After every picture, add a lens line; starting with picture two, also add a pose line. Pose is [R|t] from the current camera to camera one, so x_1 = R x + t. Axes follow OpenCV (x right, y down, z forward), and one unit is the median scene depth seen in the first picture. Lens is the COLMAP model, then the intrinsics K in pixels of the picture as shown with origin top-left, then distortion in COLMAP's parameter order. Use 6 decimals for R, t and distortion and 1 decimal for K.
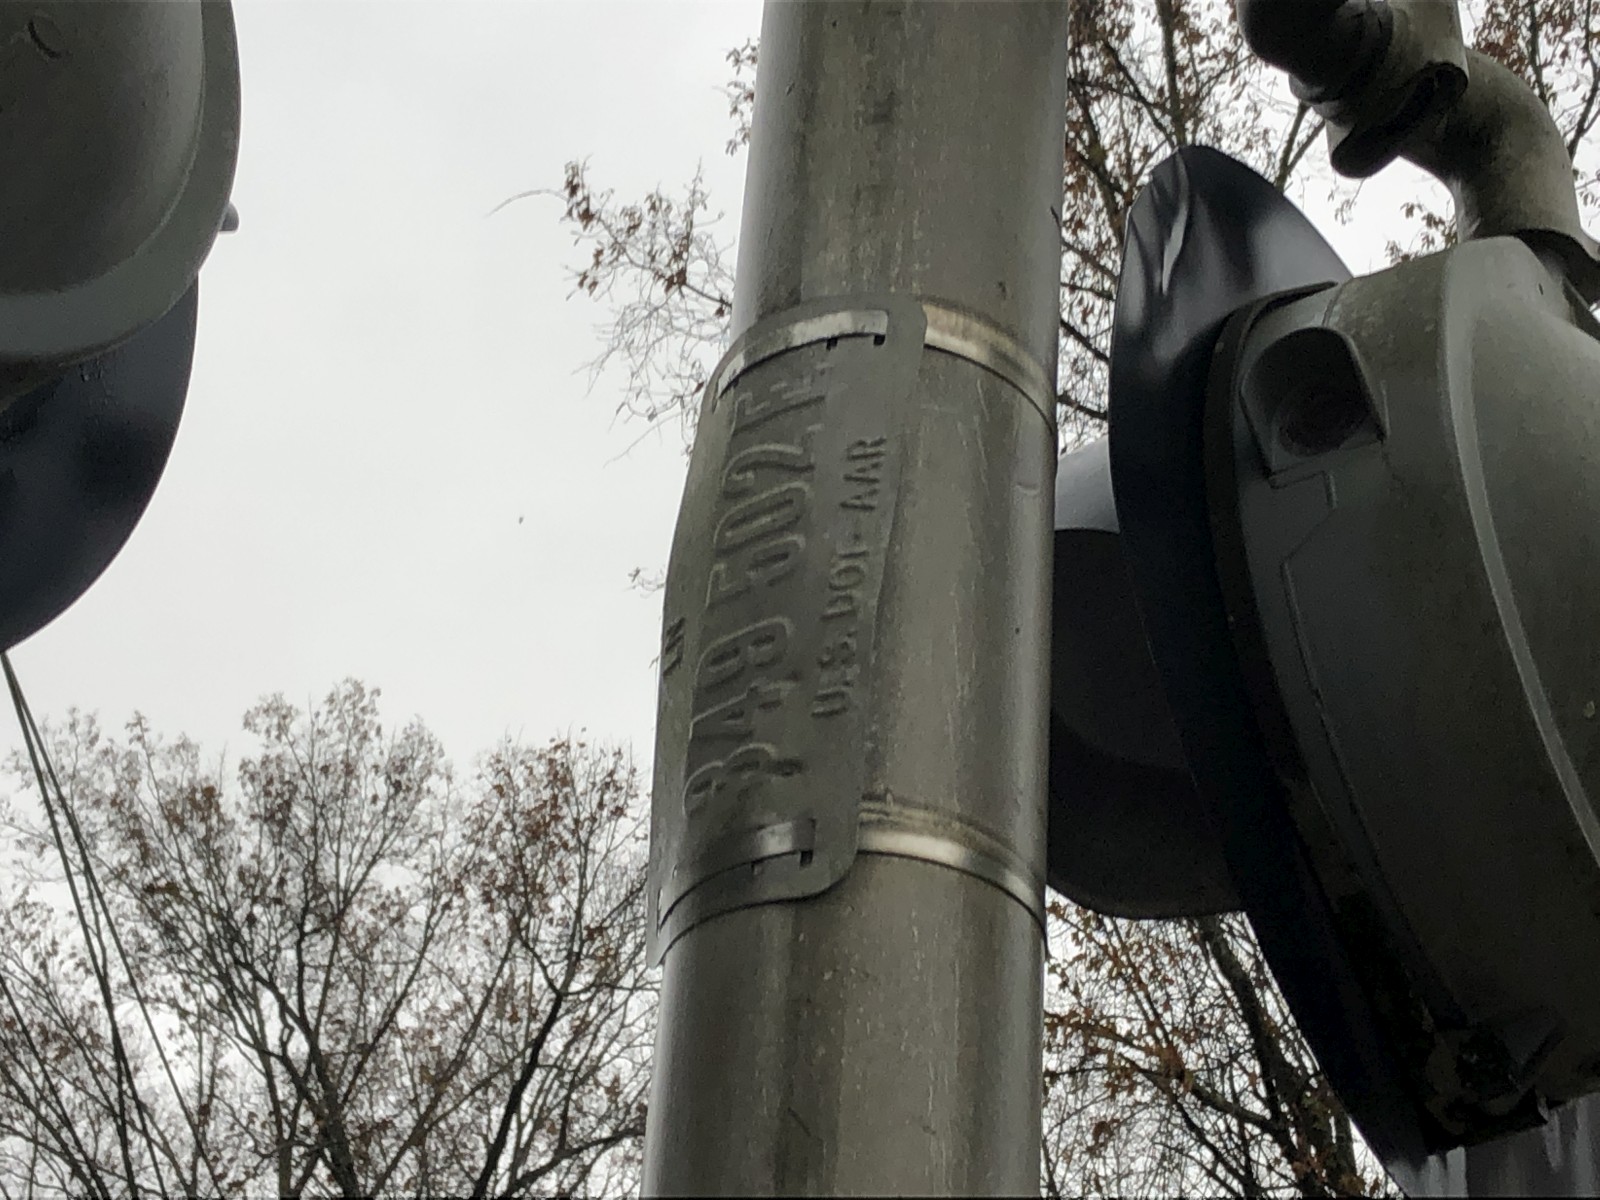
lens RADIAL K [[3128.6, 0, 795.6], [0, 3128.6, 603.0], [0, 0, 1]] dist [0.214084, 0.000000]
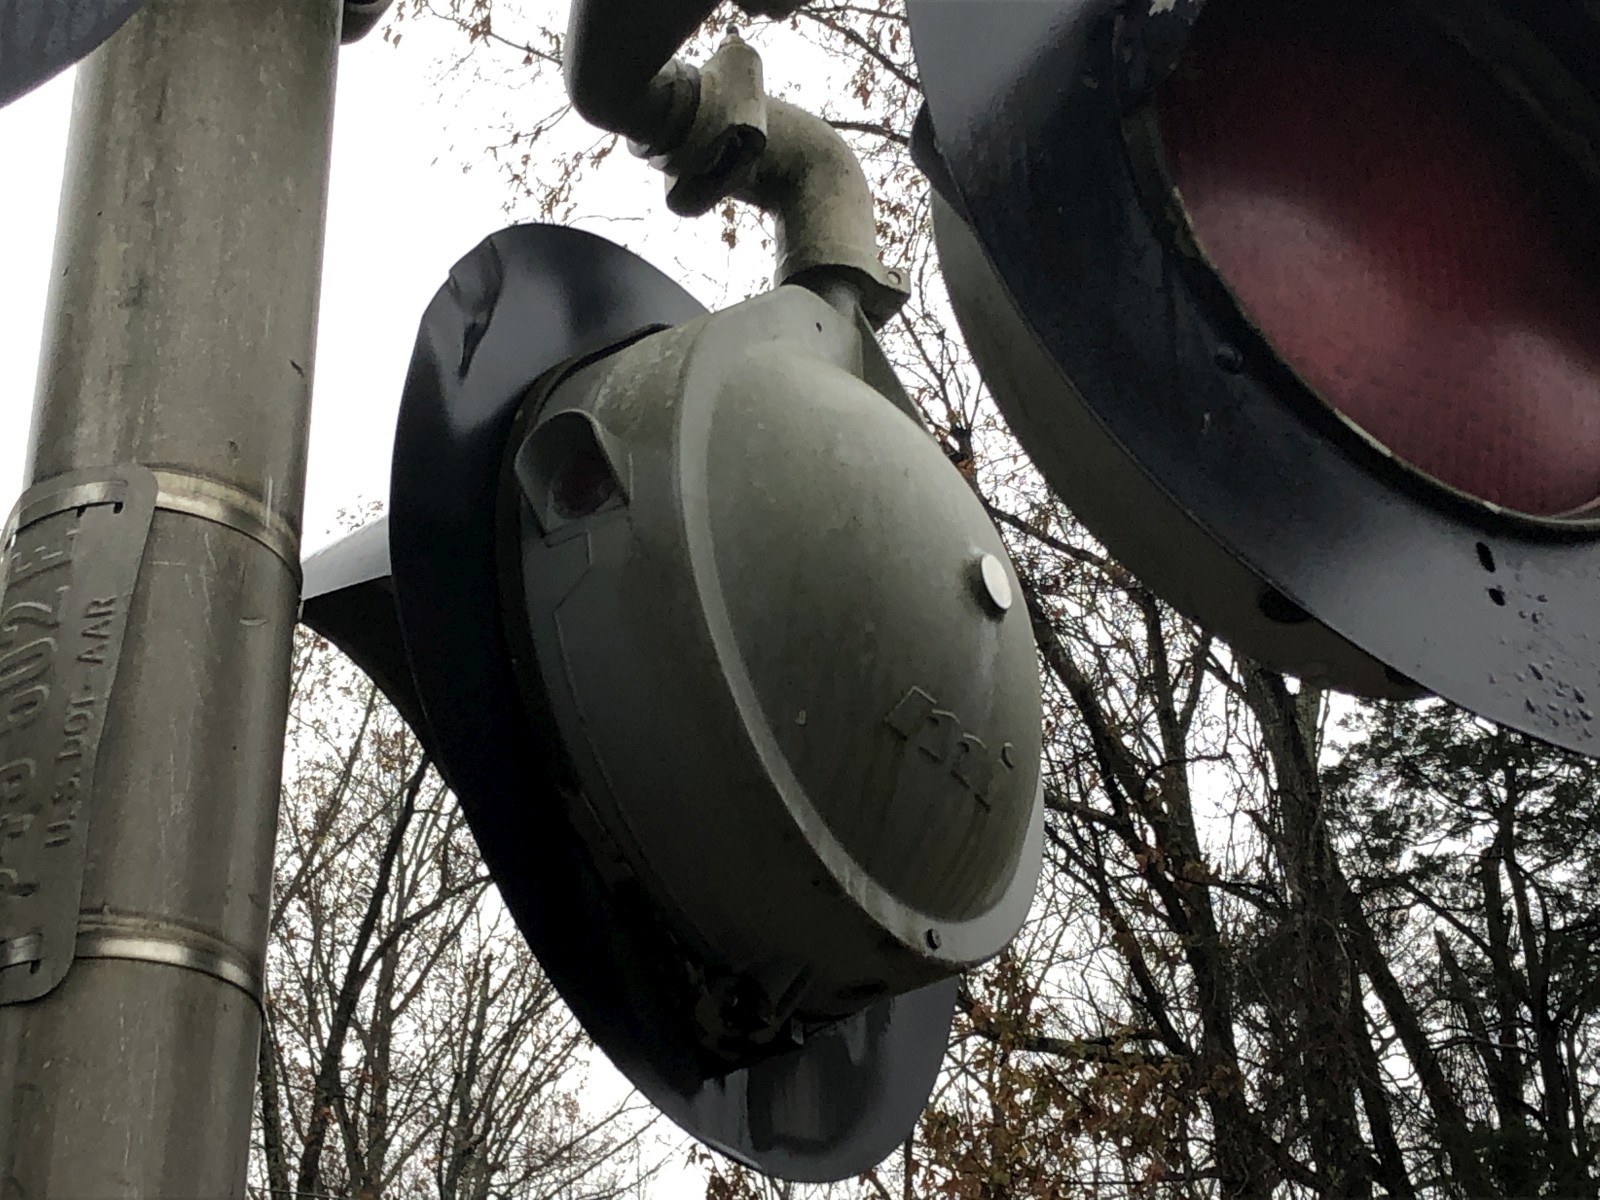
lens RADIAL K [[3128.6, 0, 801.5], [0, 3128.6, 594.1], [0, 0, 1]] dist [0.214084, 0.000000]
pose [[0.997081, -0.068450, 0.033830, 0.213473], [0.065107, 0.993666, 0.091594, -0.125856], [-0.039886, -0.089124, 0.995222, -0.202682]]
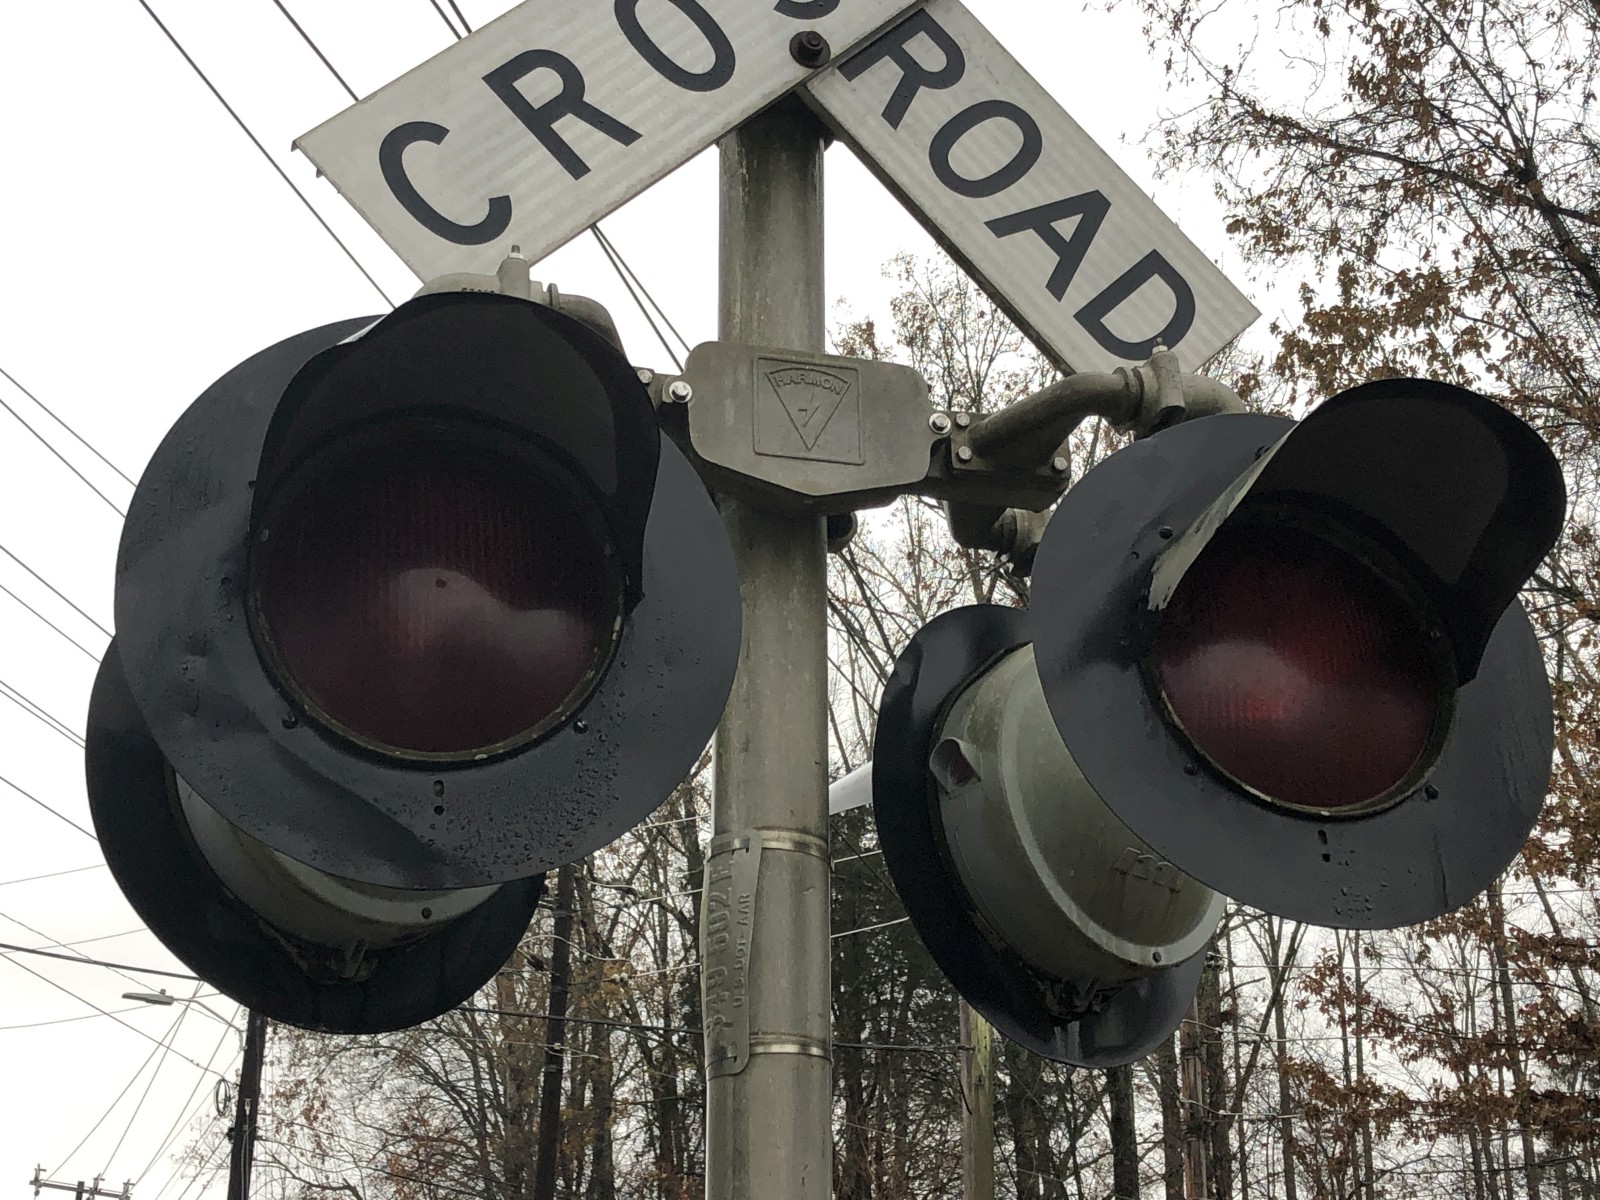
lens RADIAL K [[2456.2, 0, 804.0], [0, 2456.2, 599.3], [0, 0, 1]] dist [0.104618, 0.000000]
pose [[0.952299, -0.177593, -0.248169, 0.589868], [0.227056, 0.955684, 0.187384, -0.623121], [0.203893, -0.234794, 0.950421, -0.949134]]
